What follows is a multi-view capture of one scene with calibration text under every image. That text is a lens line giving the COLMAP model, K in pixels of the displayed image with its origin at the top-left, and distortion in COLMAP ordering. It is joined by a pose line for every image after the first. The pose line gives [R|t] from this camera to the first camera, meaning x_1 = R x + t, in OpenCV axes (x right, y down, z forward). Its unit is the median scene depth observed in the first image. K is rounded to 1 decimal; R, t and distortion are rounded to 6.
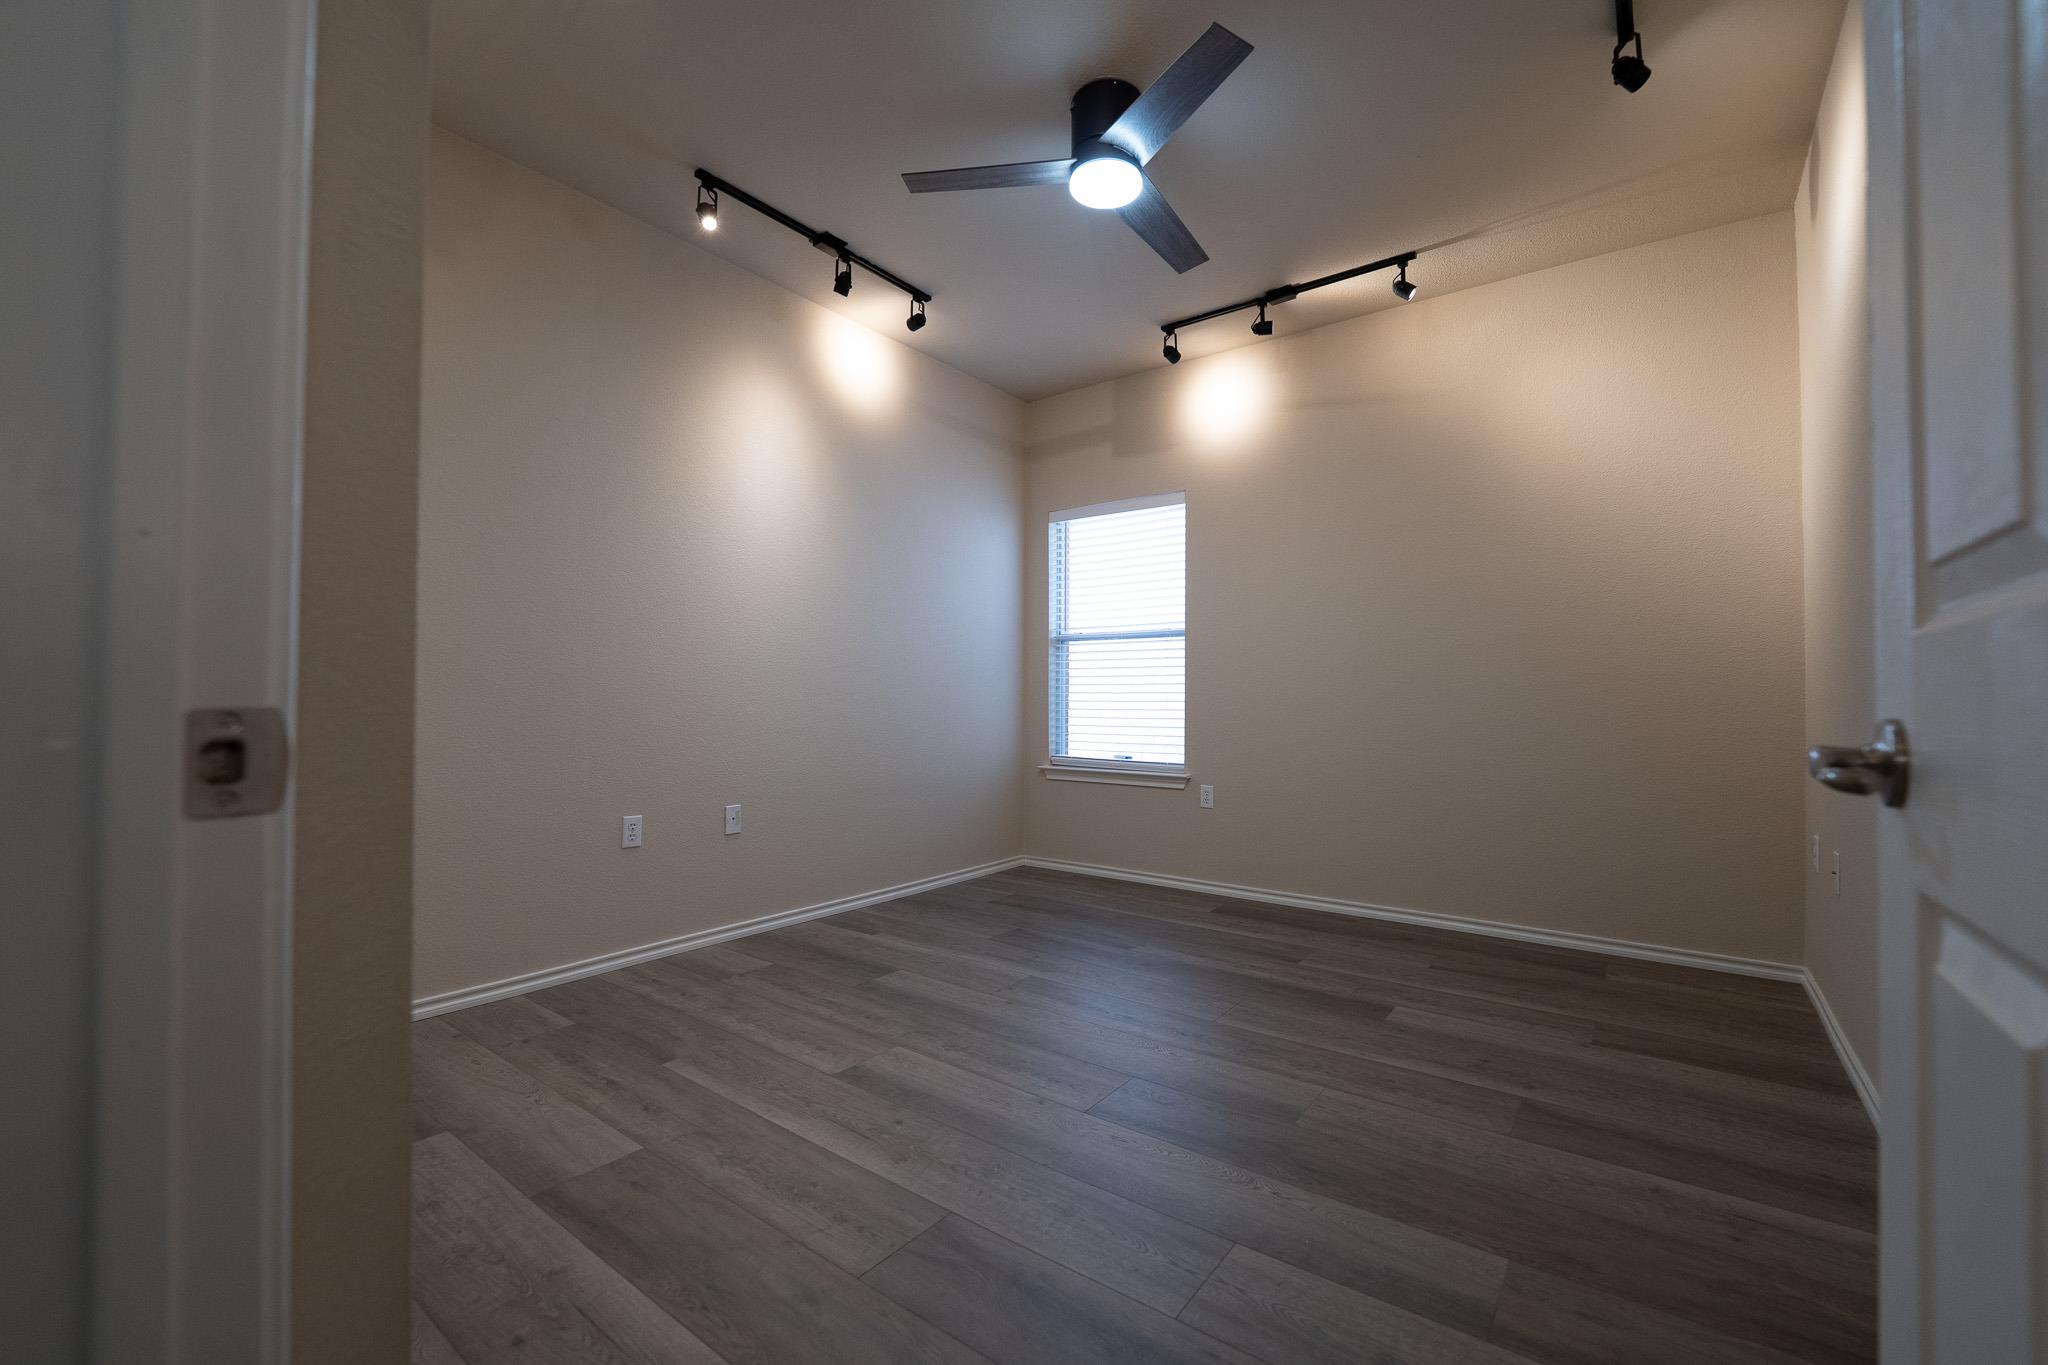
lens RADIAL K [[859.5, 0, 1022.4], [0, 859.5, 686.7], [0, 0, 1]] dist [-0.008018, 0.000793]
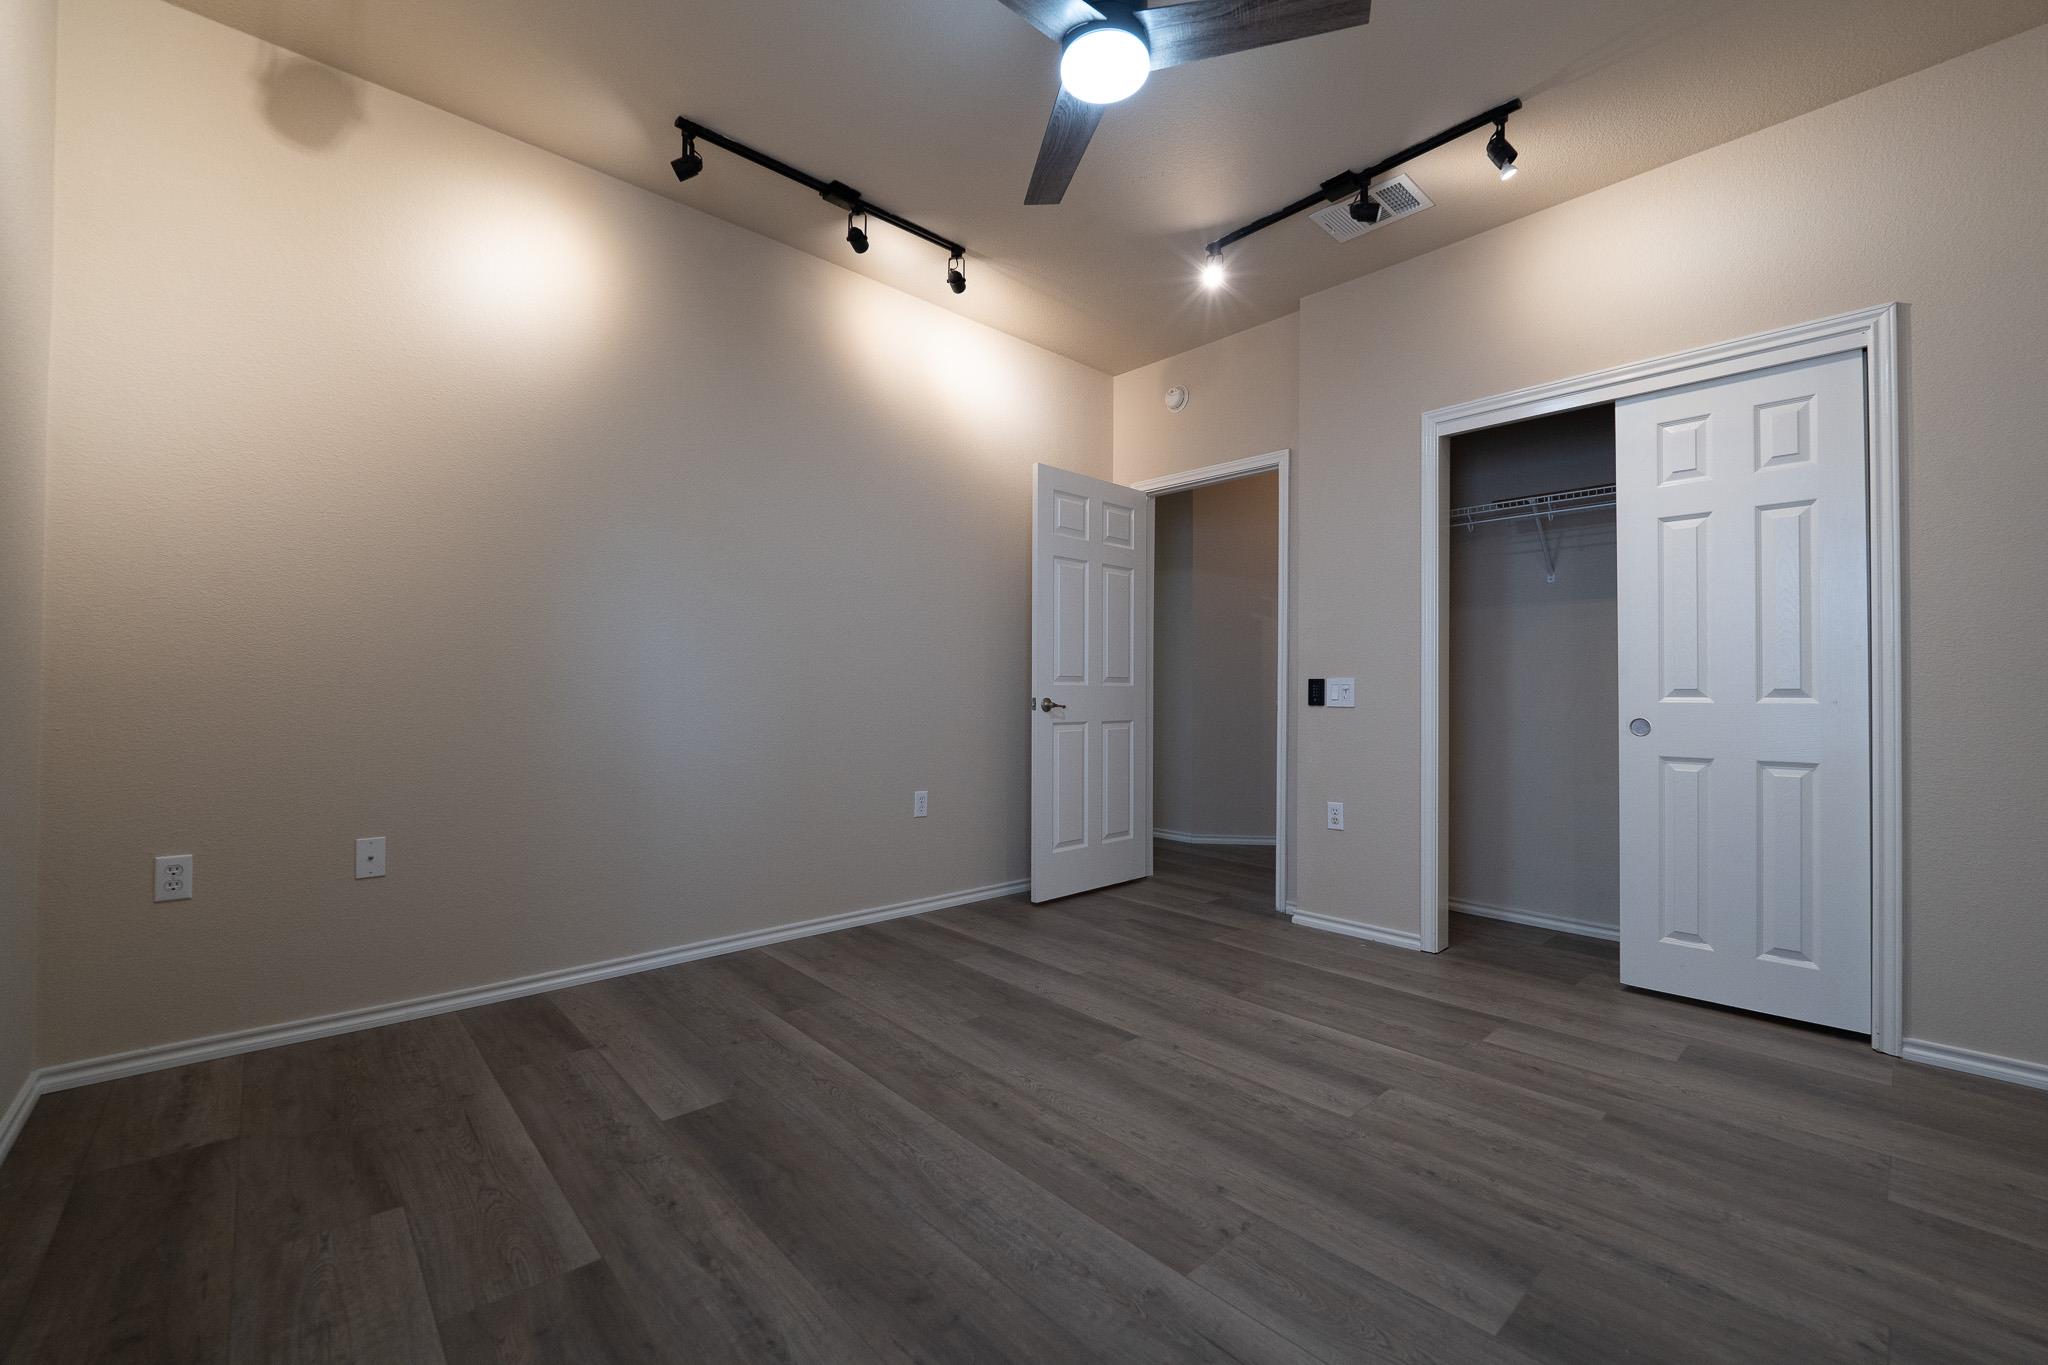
lens RADIAL K [[859.5, 0, 1023.8], [0, 859.5, 683.7], [0, 0, 1]] dist [-0.008018, 0.000793]
pose [[-0.985069, -0.012534, 0.171704, 0.028504], [-0.017617, 0.999450, -0.028111, 0.030541], [-0.171257, -0.030716, -0.984747, 1.988157]]
